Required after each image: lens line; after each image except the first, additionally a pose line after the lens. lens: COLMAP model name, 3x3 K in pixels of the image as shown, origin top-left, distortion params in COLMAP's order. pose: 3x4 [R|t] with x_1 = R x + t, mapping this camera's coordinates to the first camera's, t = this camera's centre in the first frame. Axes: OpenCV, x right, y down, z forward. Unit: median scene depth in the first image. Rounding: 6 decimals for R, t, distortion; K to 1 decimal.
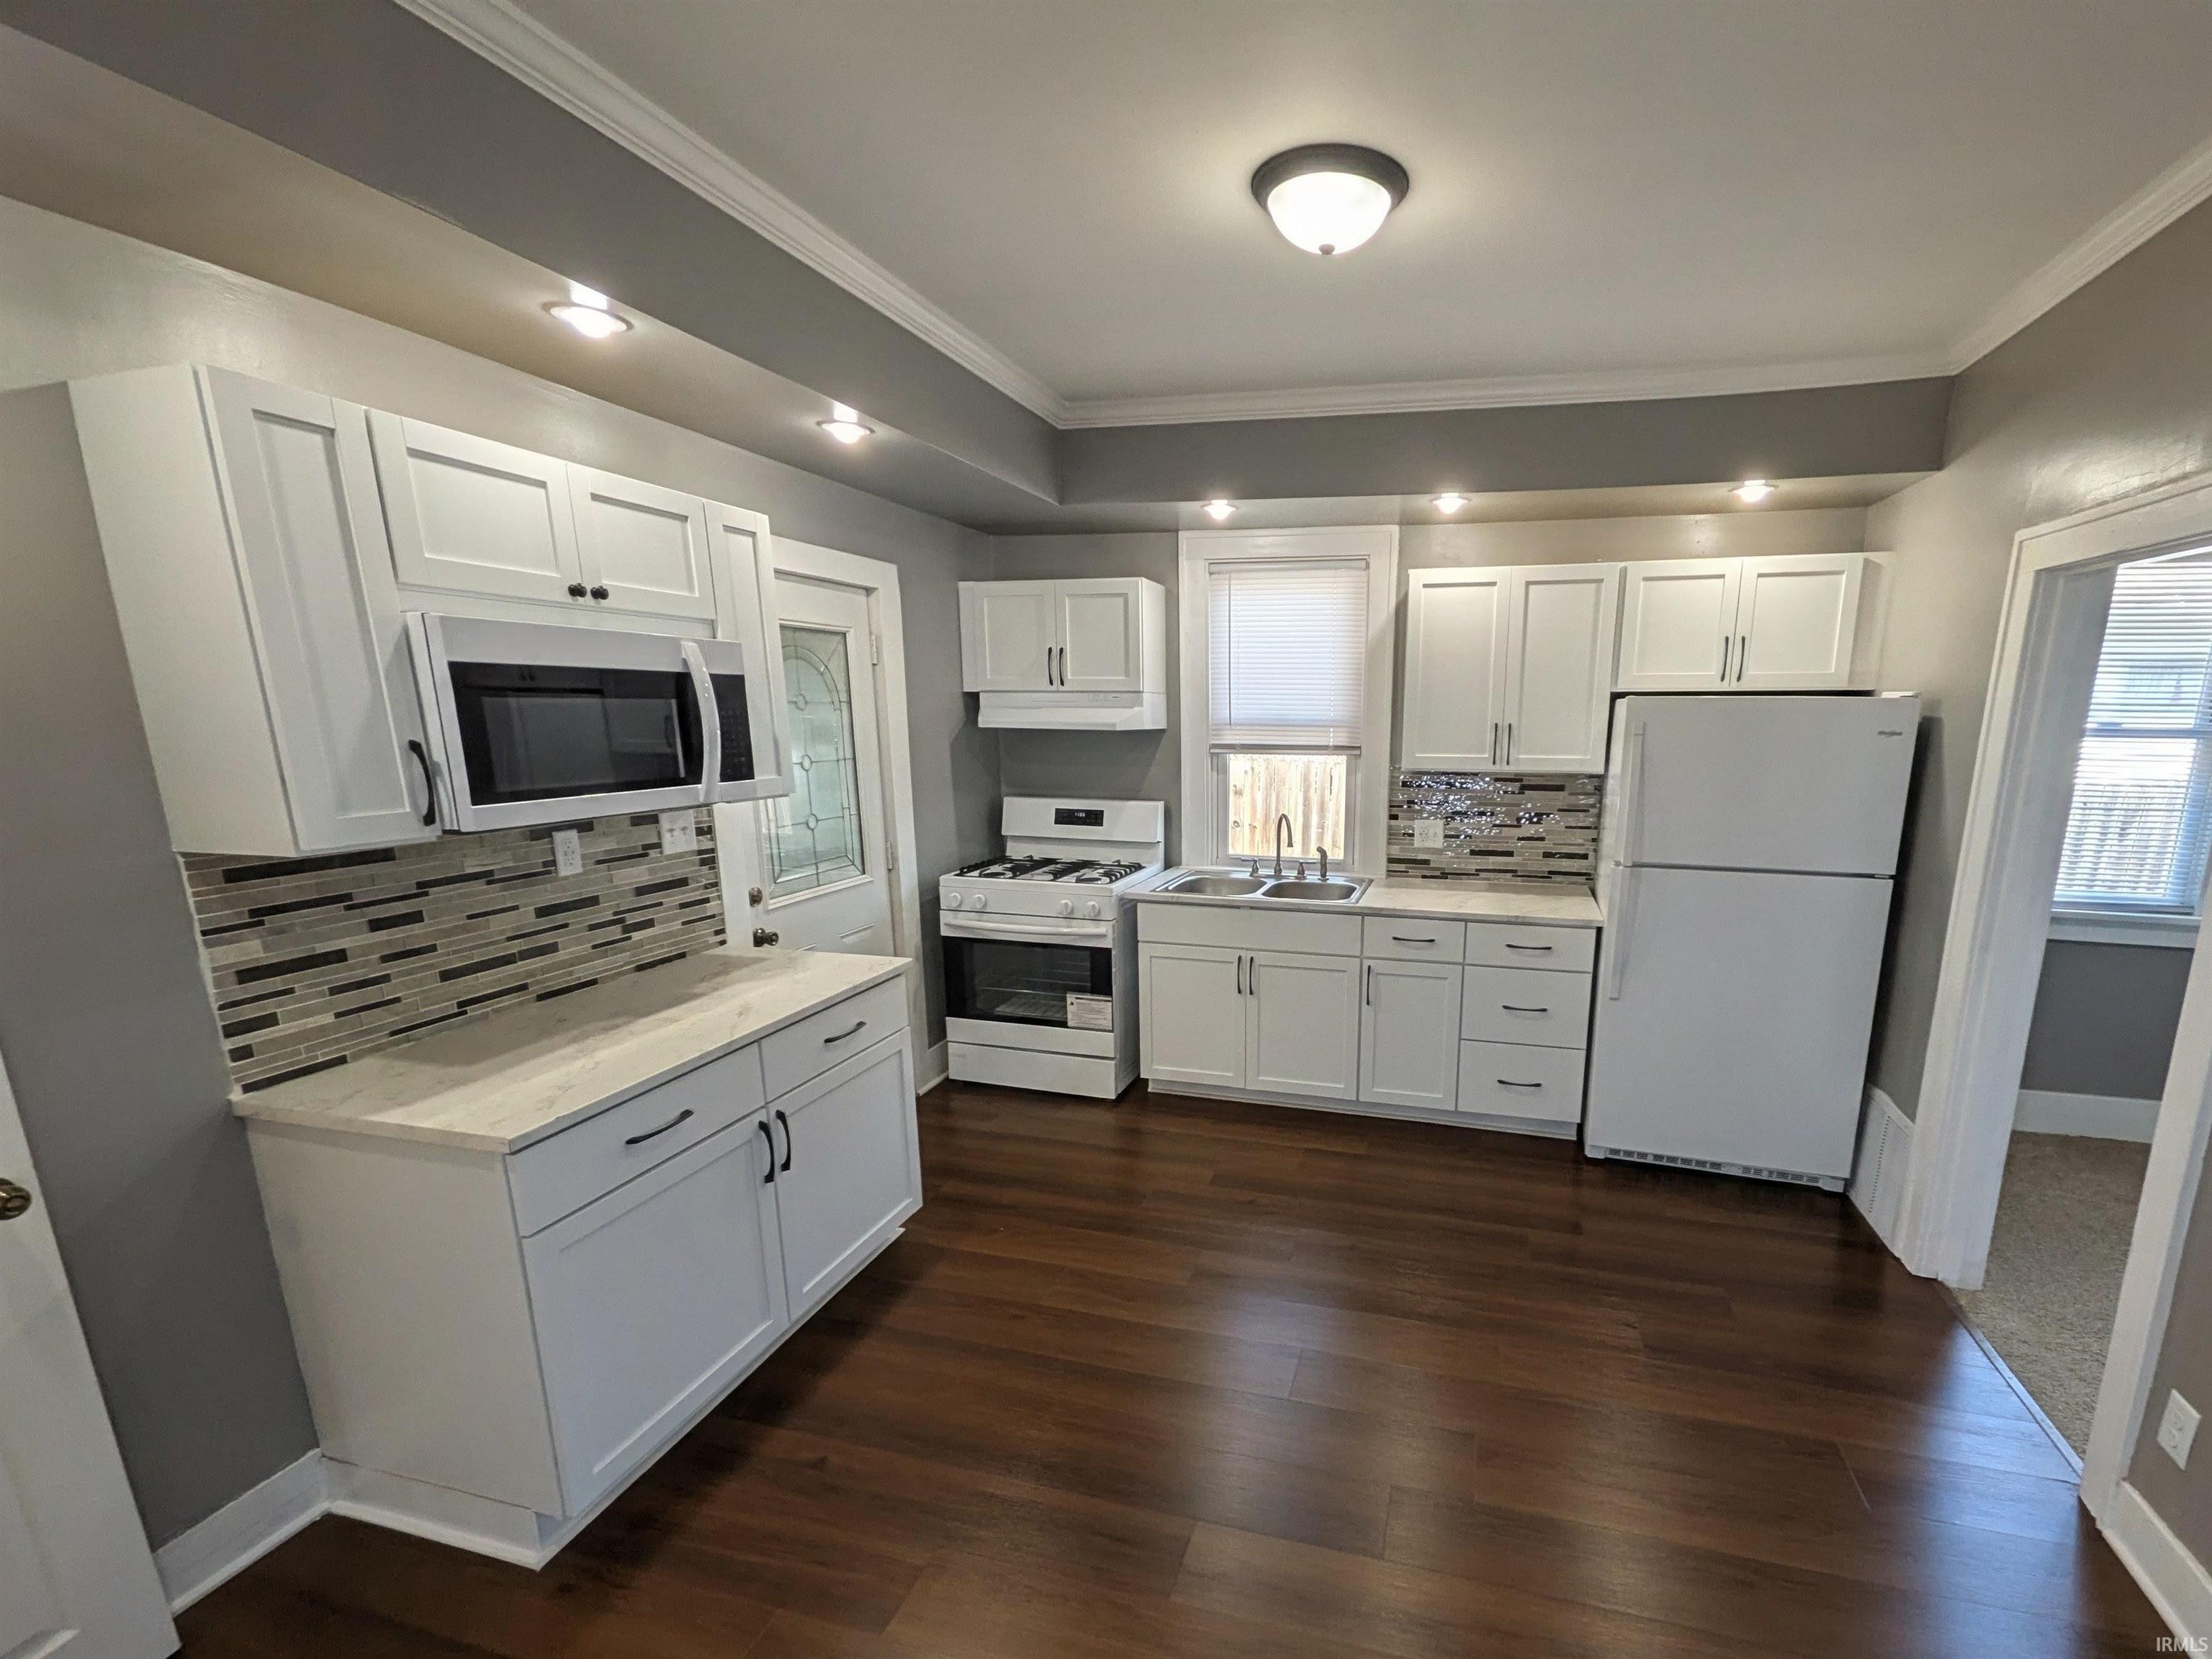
lens RADIAL K [[873.2, 0, 1291.9], [0, 873.2, 908.2], [0, 0, 1]] dist [-0.003781, 0.001281]
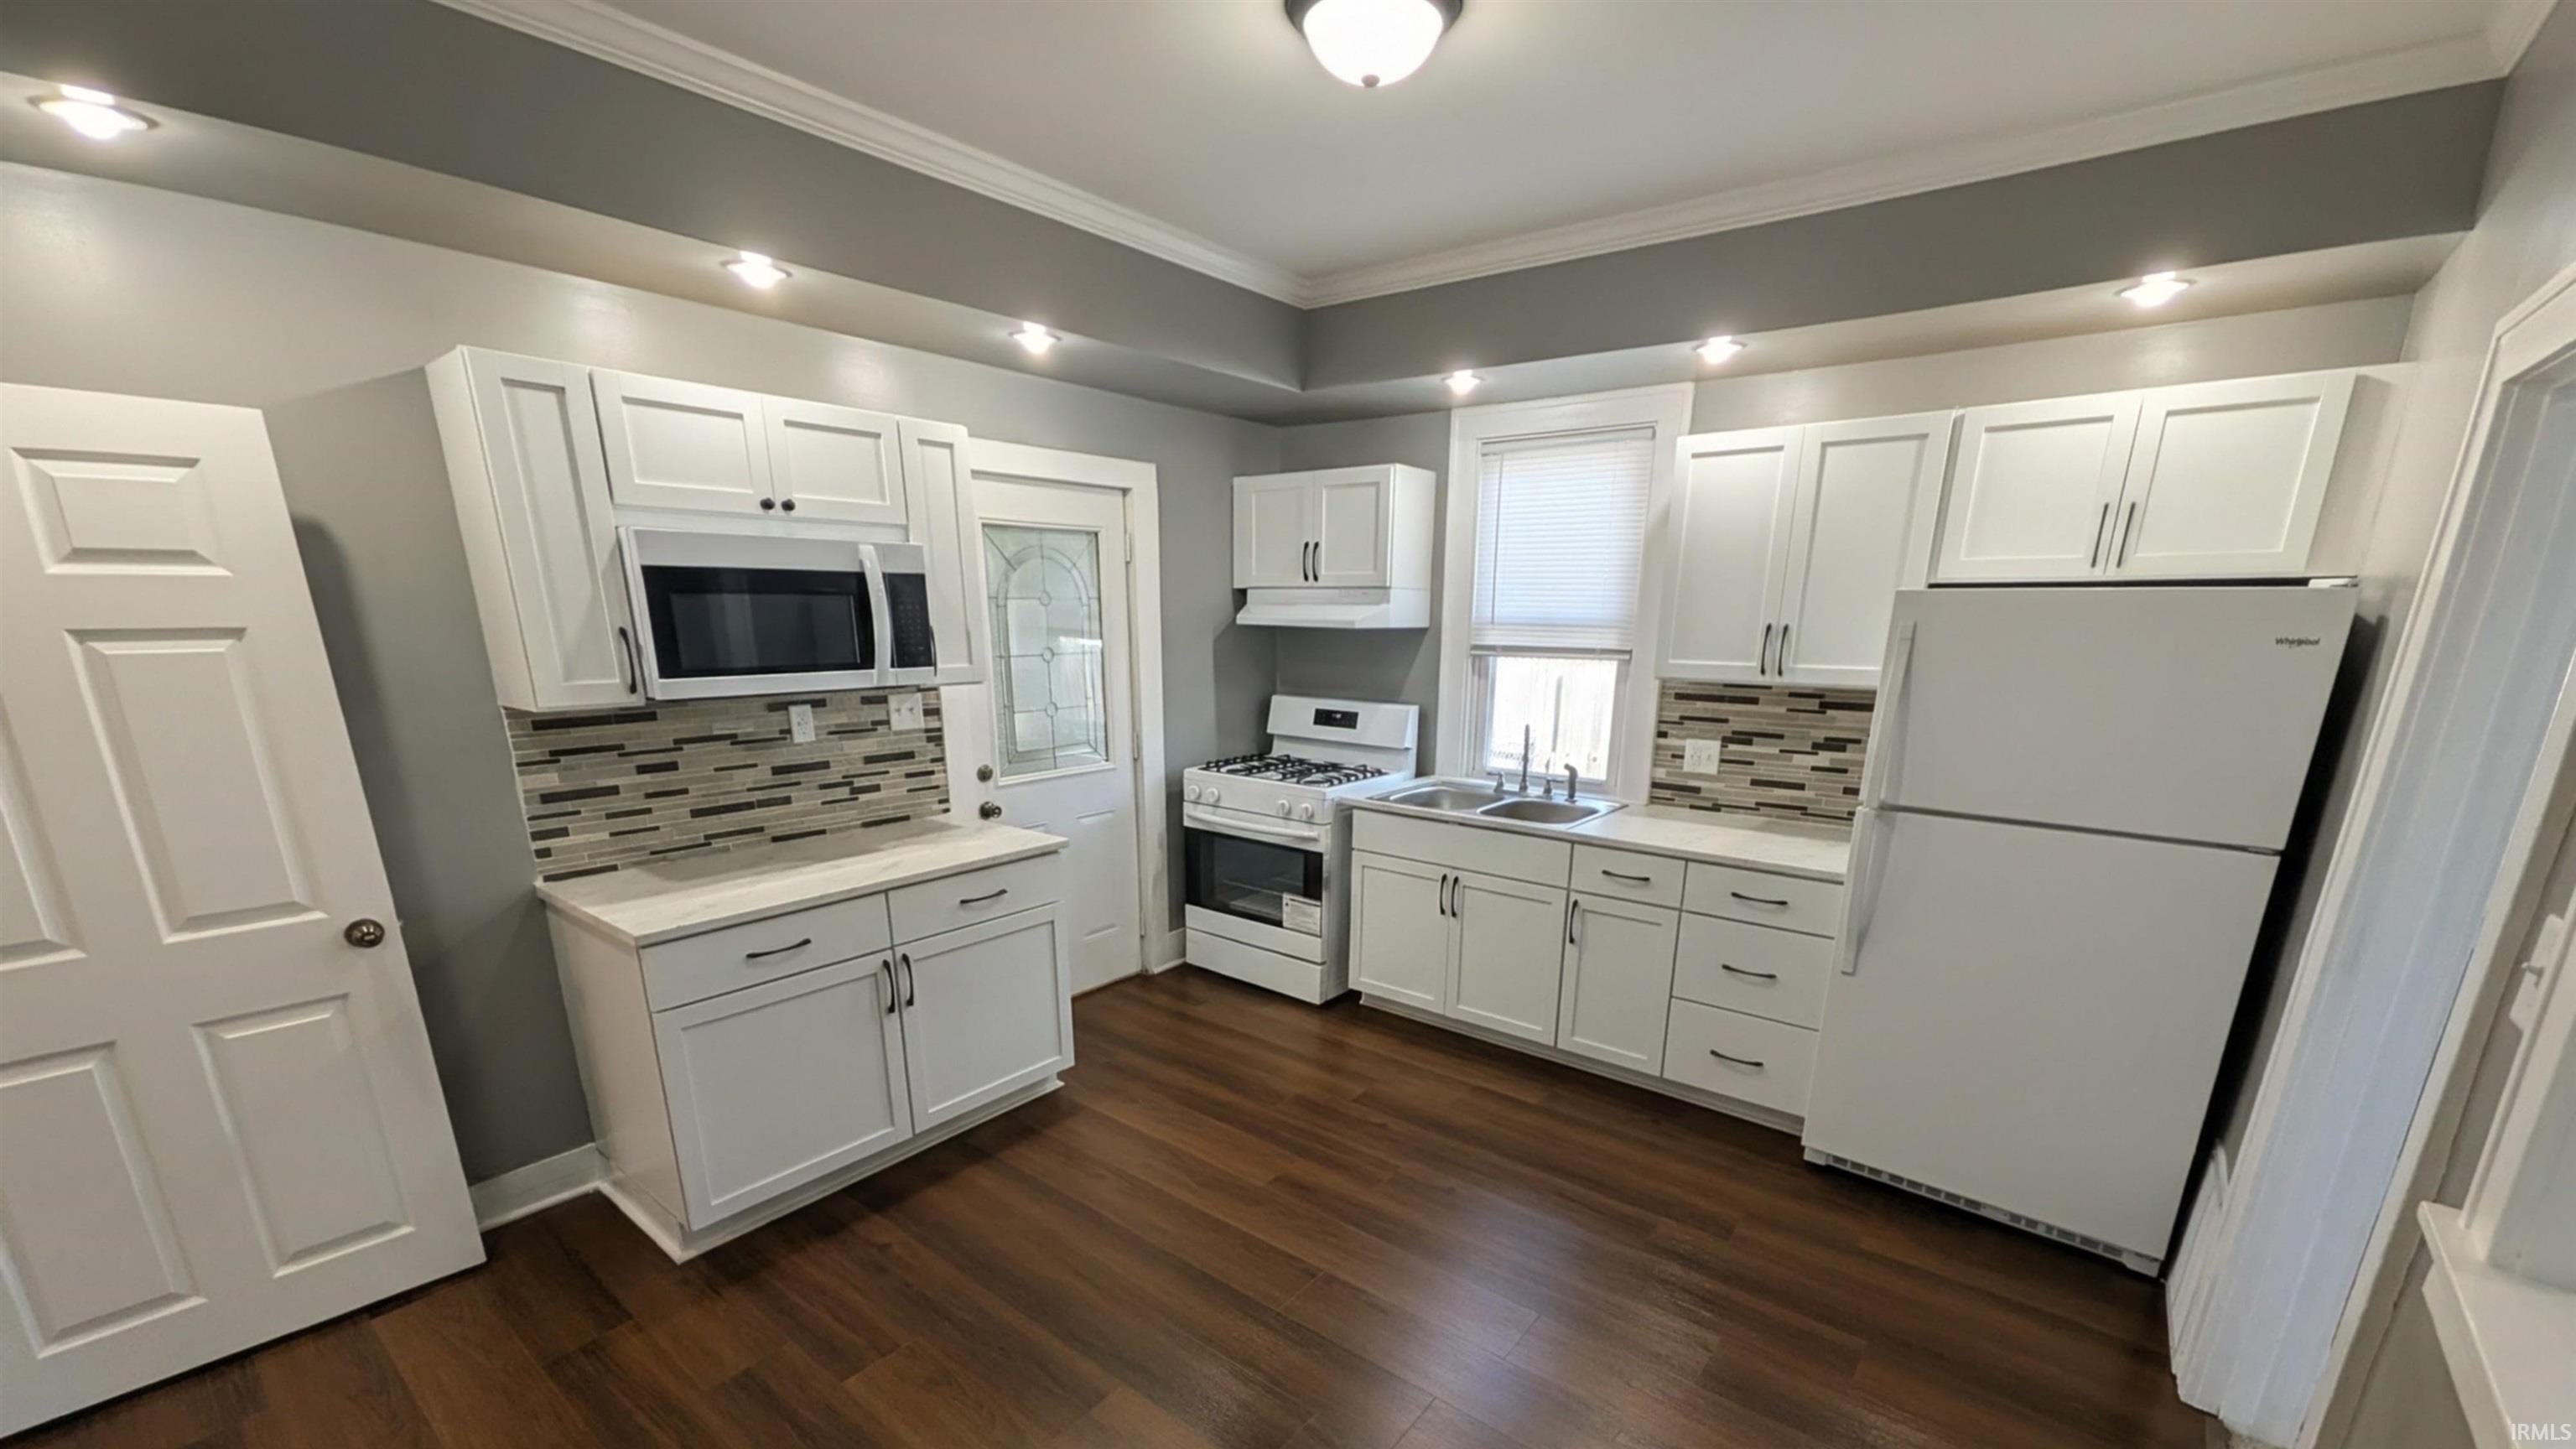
lens RADIAL K [[943.0, 0, 1386.3], [0, 943.0, 885.1], [0, 0, 1]] dist [0.000319, -0.000223]
pose [[0.925668, 0.107827, -0.362646, 0.276229], [-0.085478, 0.993347, 0.077171, -0.007064], [0.368554, -0.040437, 0.928726, 0.041860]]
